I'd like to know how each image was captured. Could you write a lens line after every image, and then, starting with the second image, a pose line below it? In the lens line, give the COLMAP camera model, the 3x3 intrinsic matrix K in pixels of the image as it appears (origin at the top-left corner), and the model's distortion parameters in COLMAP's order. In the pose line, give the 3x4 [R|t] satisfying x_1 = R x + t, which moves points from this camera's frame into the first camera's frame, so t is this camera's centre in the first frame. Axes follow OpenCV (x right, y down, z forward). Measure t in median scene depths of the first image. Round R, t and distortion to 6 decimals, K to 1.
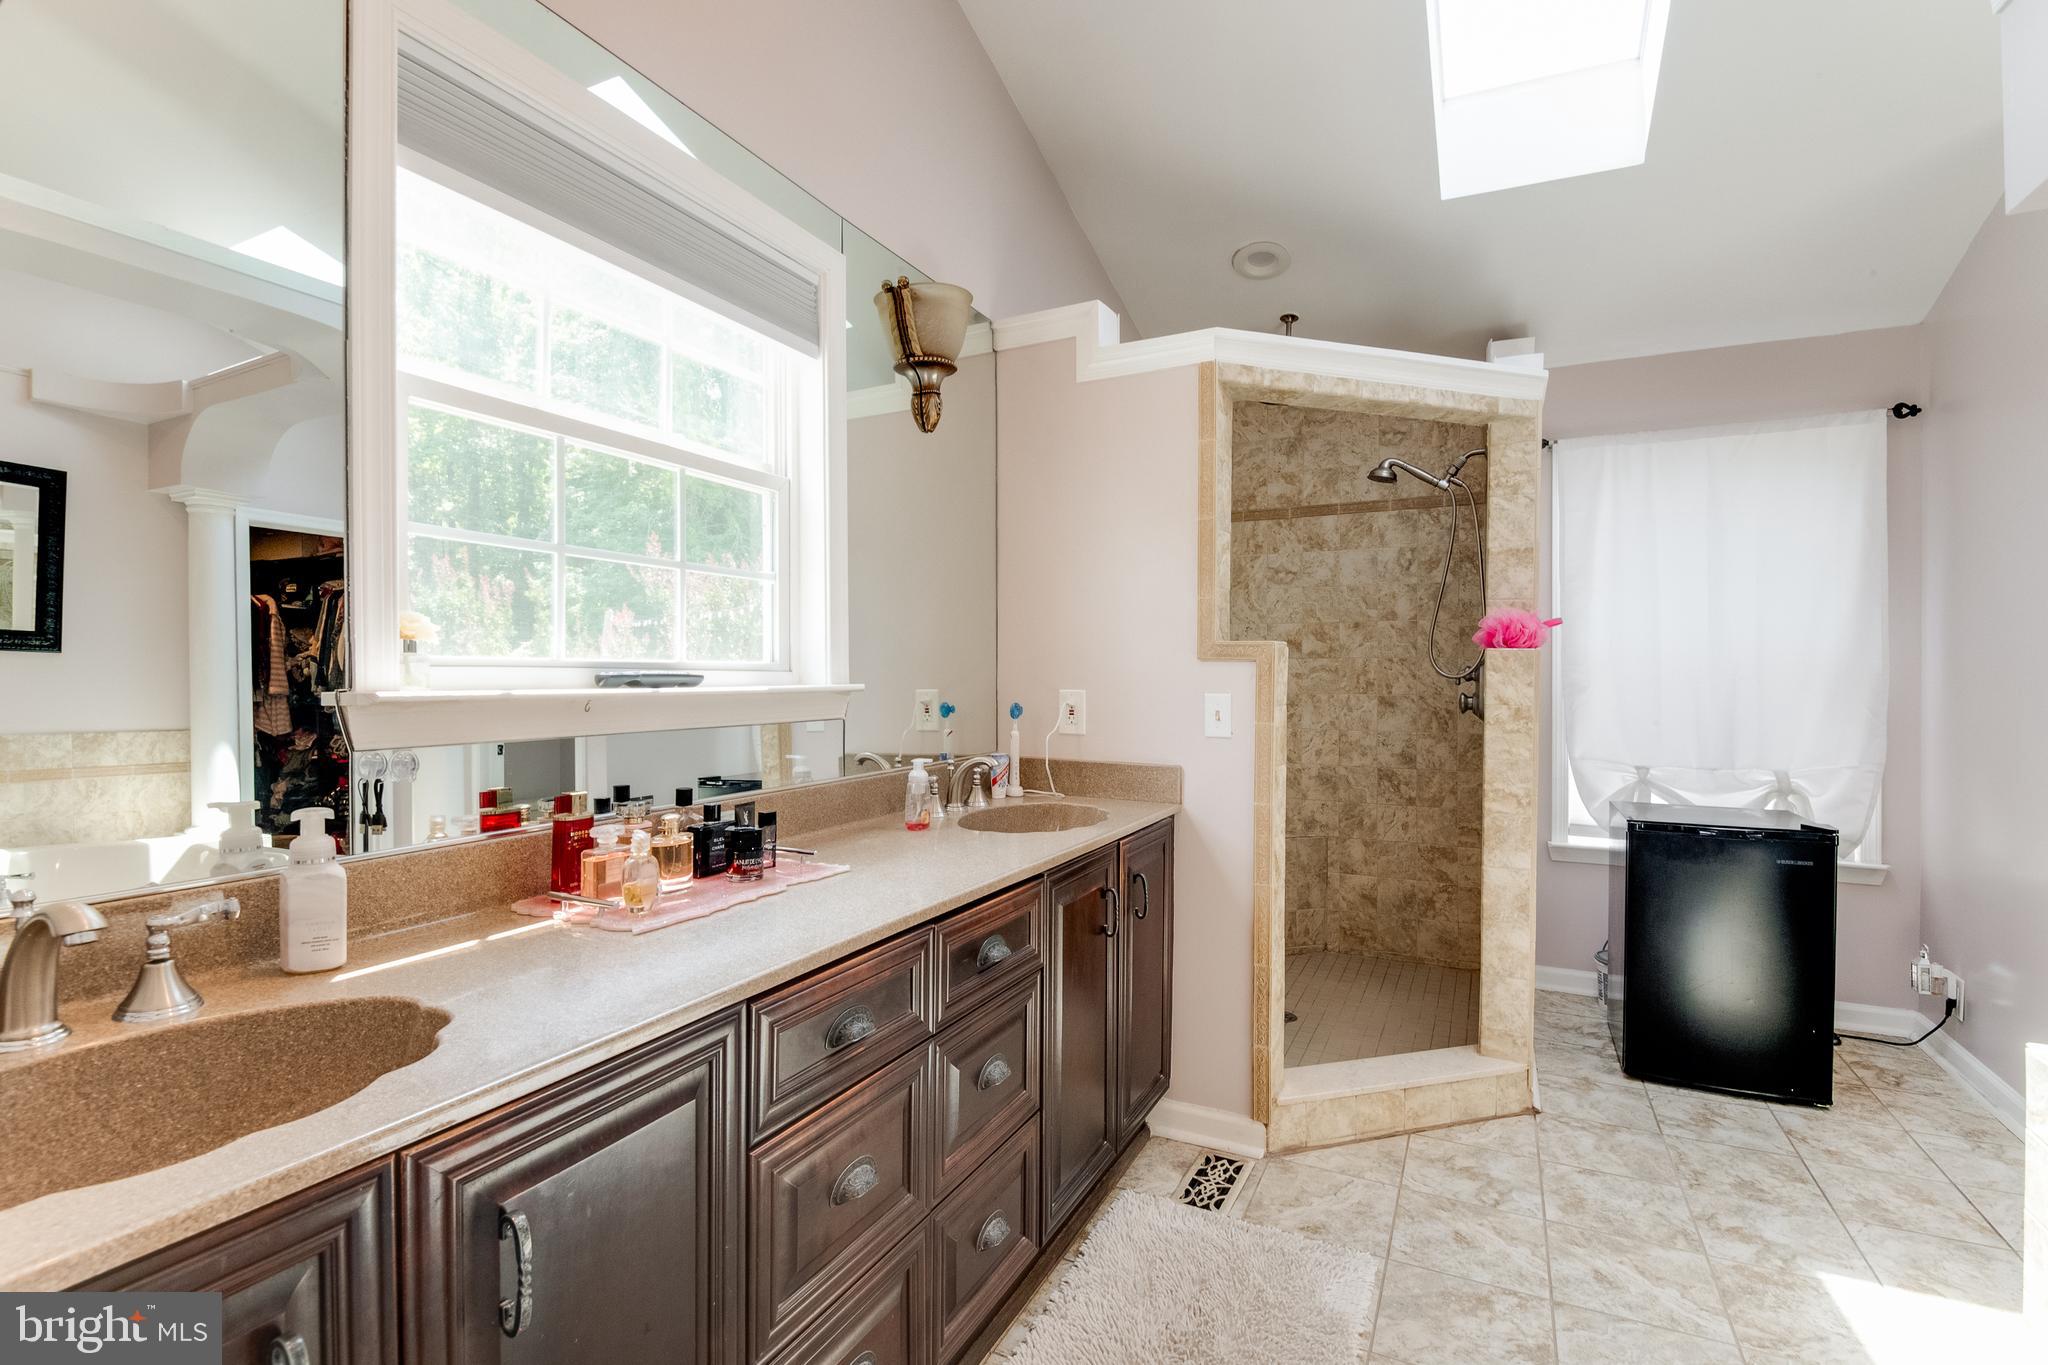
lens RADIAL K [[953.9, 0, 1024.8], [0, 953.9, 682.9], [0, 0, 1]] dist [-0.000501, -0.000002]
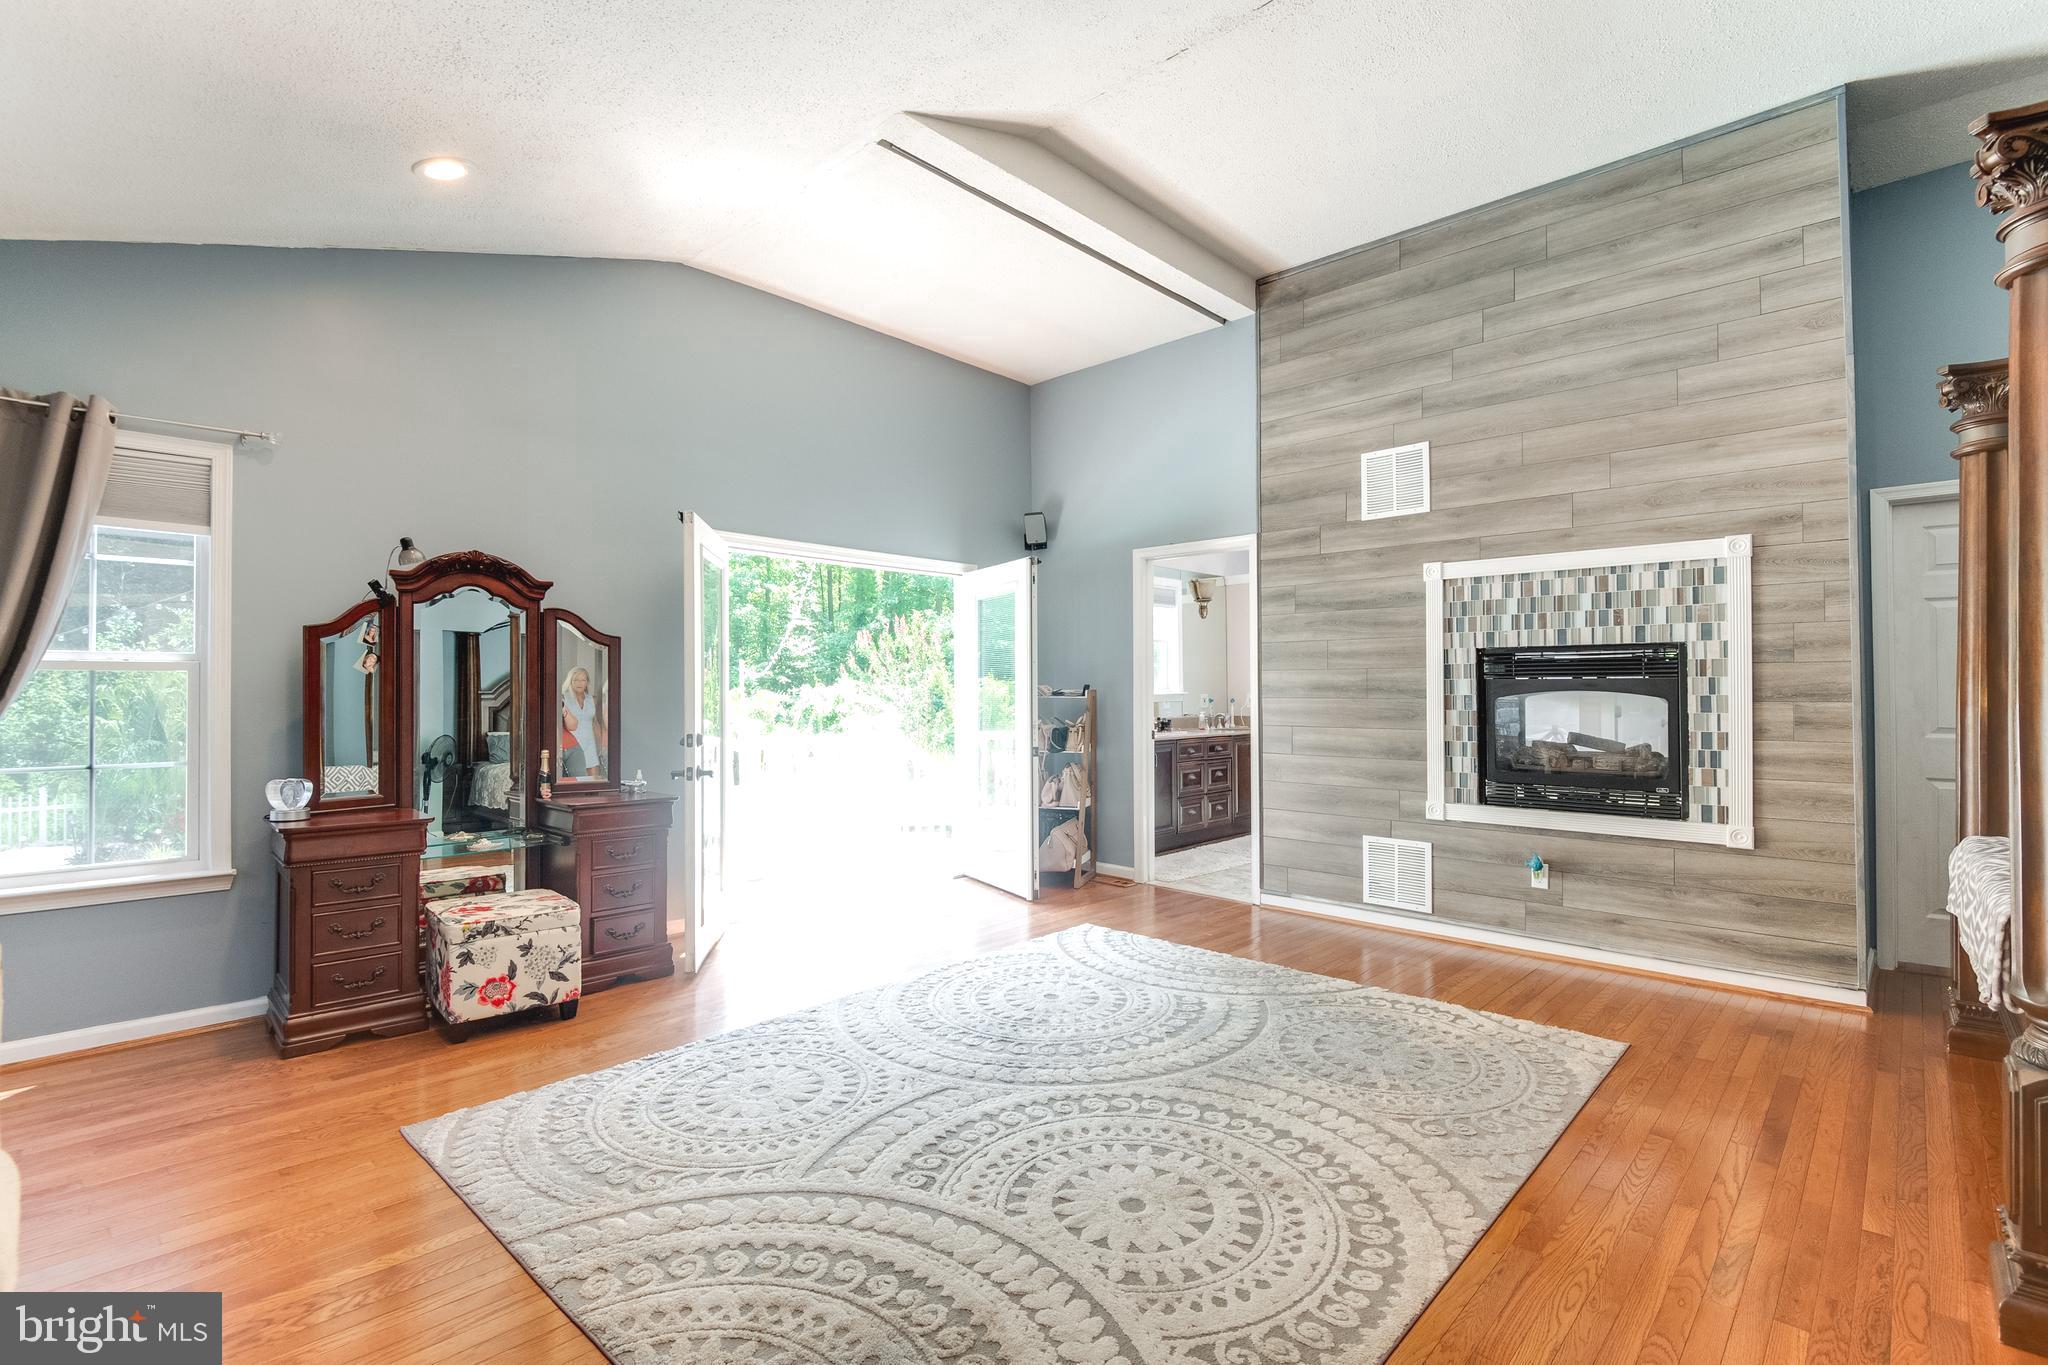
lens RADIAL K [[953.9, 0, 1027.0], [0, 953.9, 685.8], [0, 0, 1]] dist [-0.000501, -0.000002]
pose [[0.958105, -0.009899, -0.286244, 0.269990], [0.005709, 0.999864, -0.015468, 0.027253], [0.286359, 0.013186, 0.958032, -2.475646]]
